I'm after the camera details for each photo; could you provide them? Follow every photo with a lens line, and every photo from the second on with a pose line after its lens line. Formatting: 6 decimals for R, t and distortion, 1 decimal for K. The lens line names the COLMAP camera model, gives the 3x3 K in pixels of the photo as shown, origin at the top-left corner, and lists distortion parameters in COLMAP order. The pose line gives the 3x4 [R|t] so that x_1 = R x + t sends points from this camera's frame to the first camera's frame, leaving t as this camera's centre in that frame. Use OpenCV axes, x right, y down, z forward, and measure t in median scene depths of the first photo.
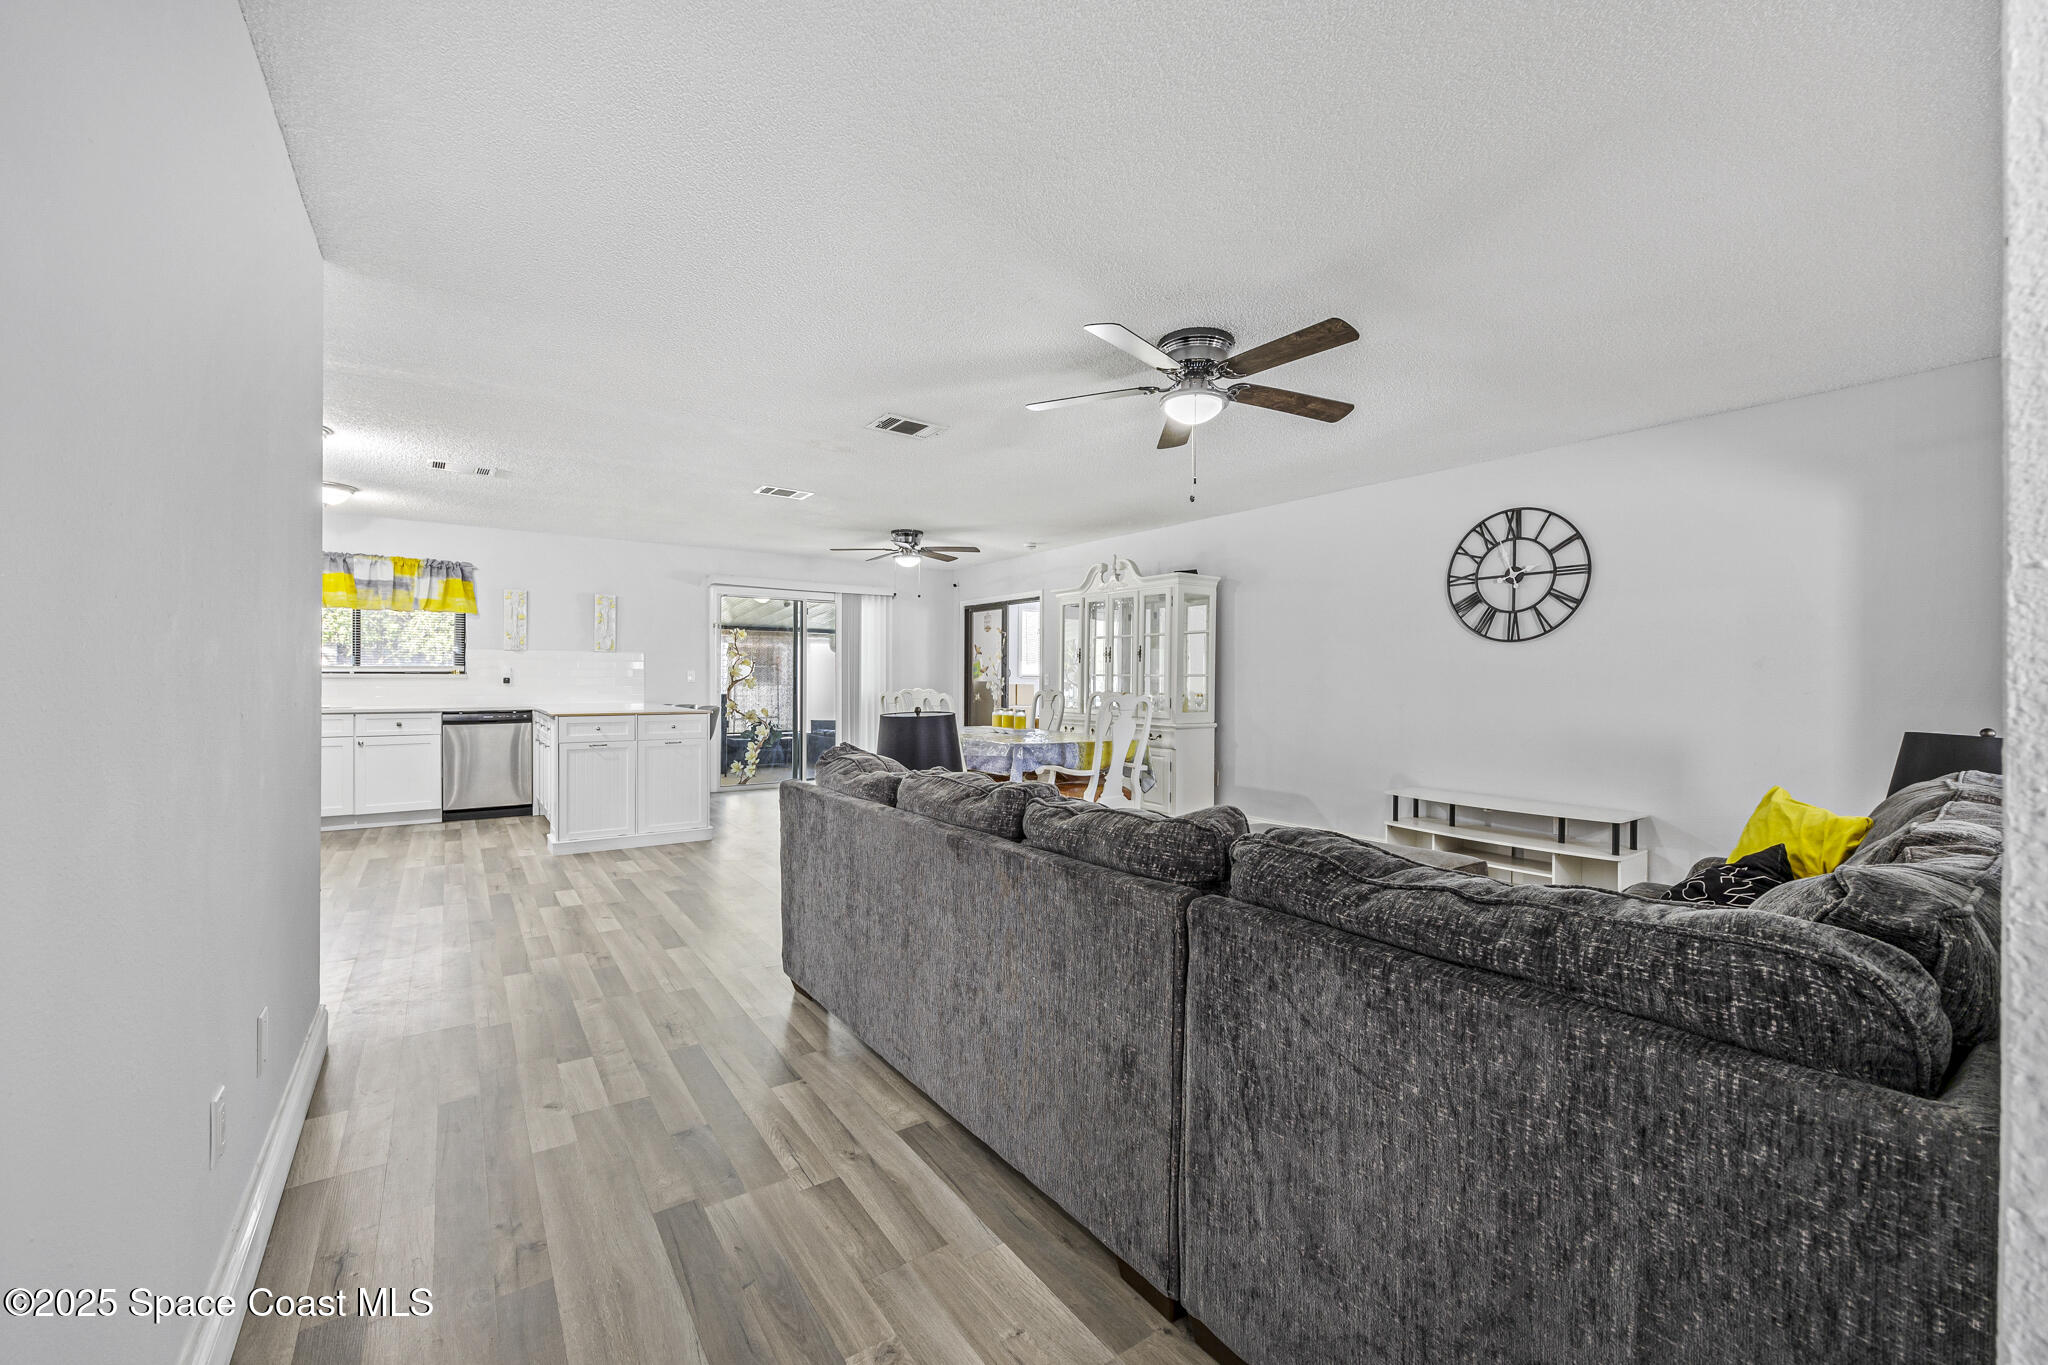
lens RADIAL K [[813.7, 0, 1021.0], [0, 813.7, 696.2], [0, 0, 1]] dist [-0.001817, -0.002684]
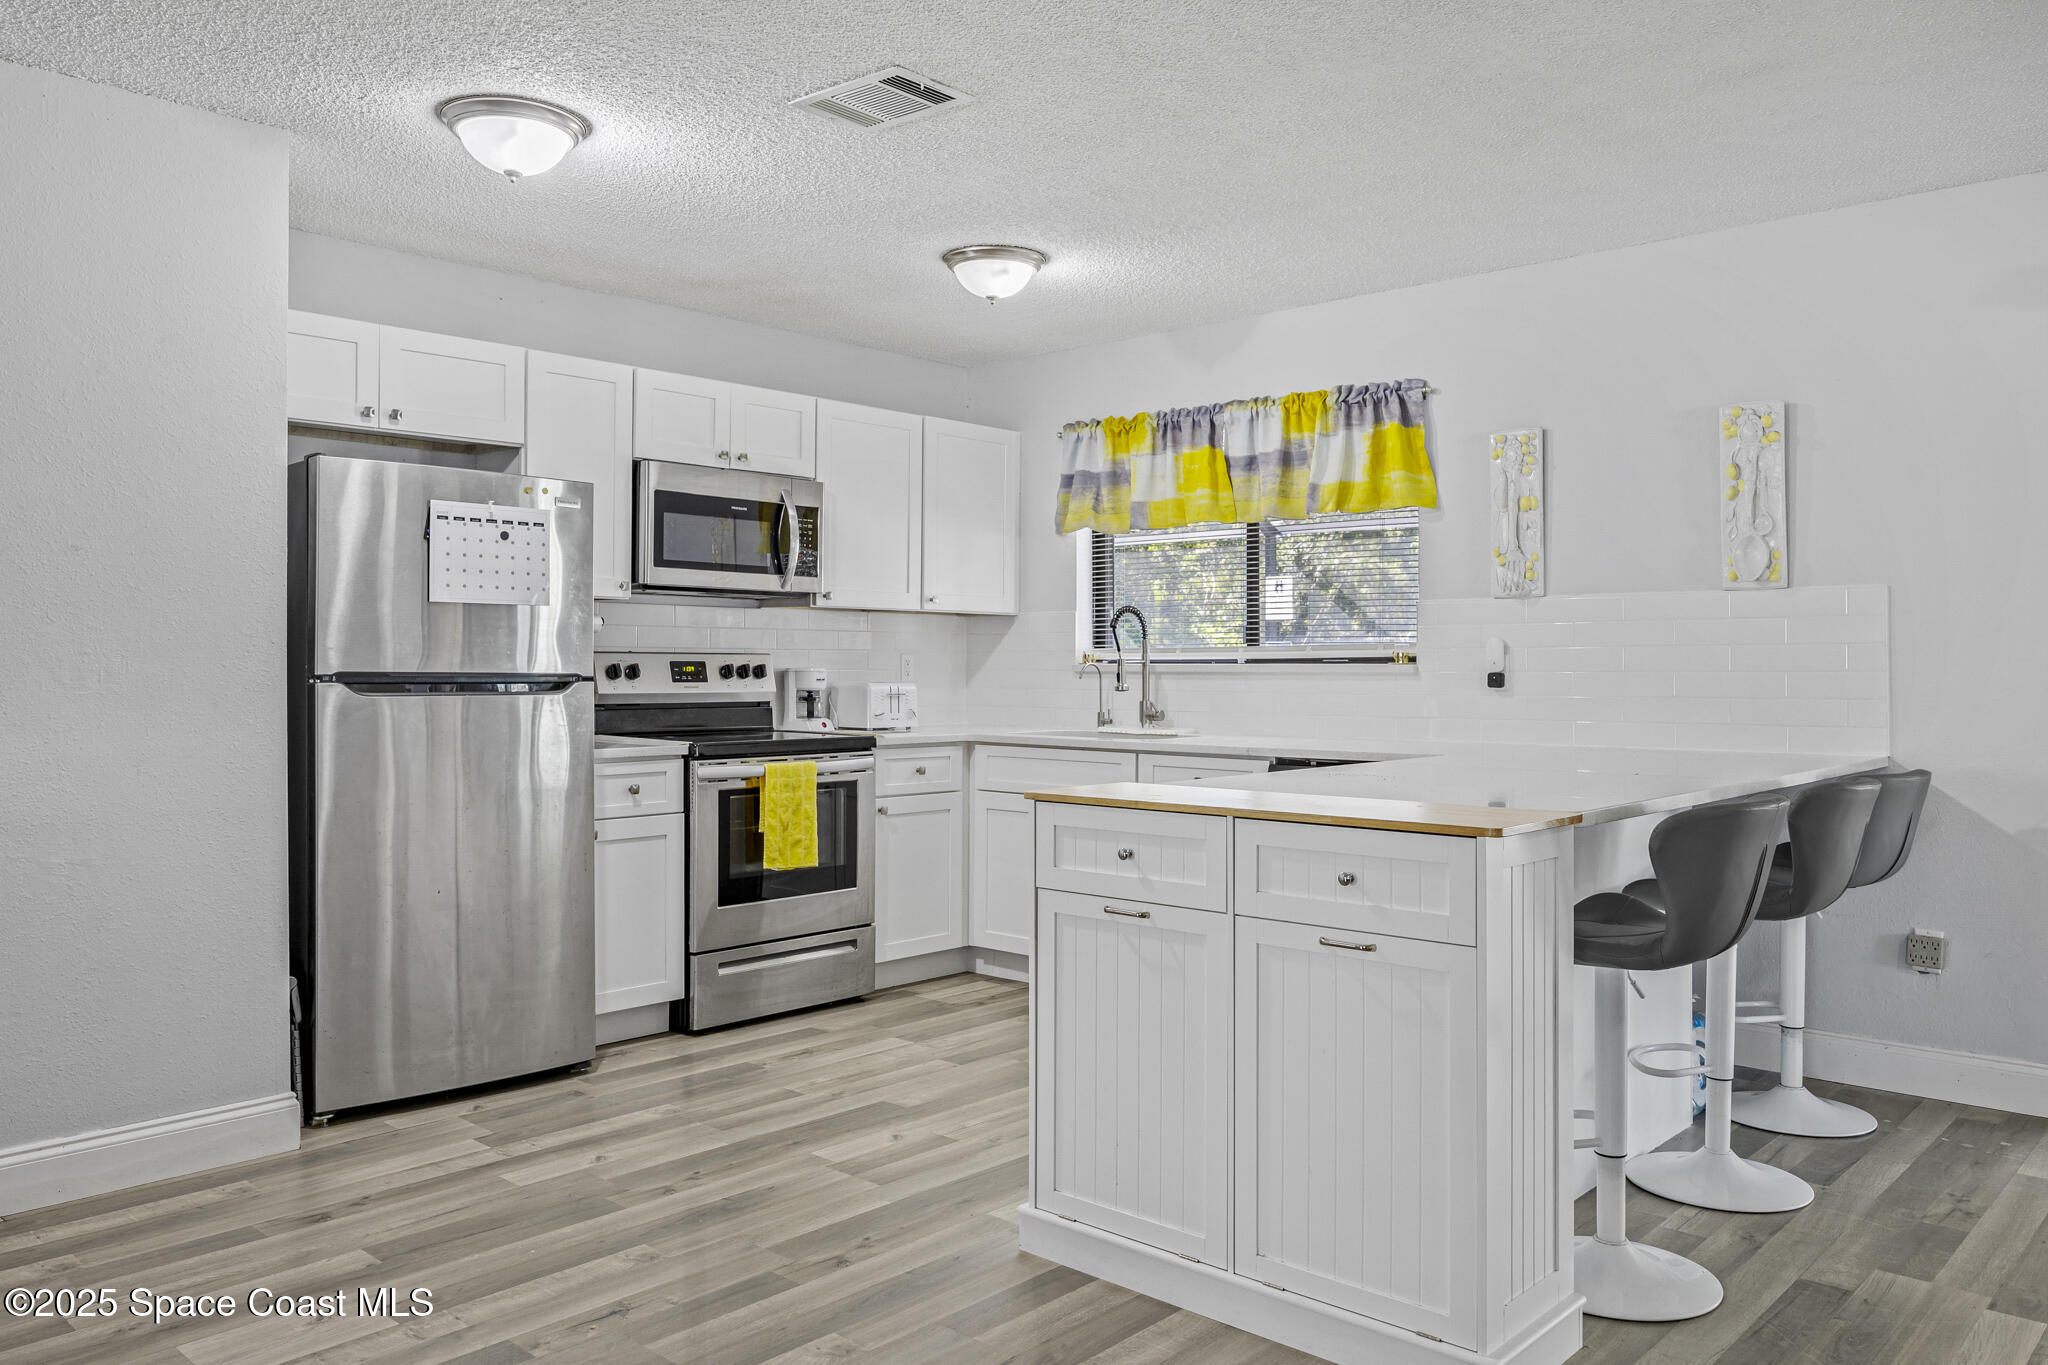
lens RADIAL K [[1516.2, 0, 996.8], [0, 1516.2, 660.1], [0, 0, 1]] dist [-0.005525, -0.000415]
pose [[0.205566, -0.008199, -0.978609, -0.013004], [-0.021893, 0.999676, -0.012975, -0.020307], [0.978398, 0.024092, 0.205320, 0.895118]]
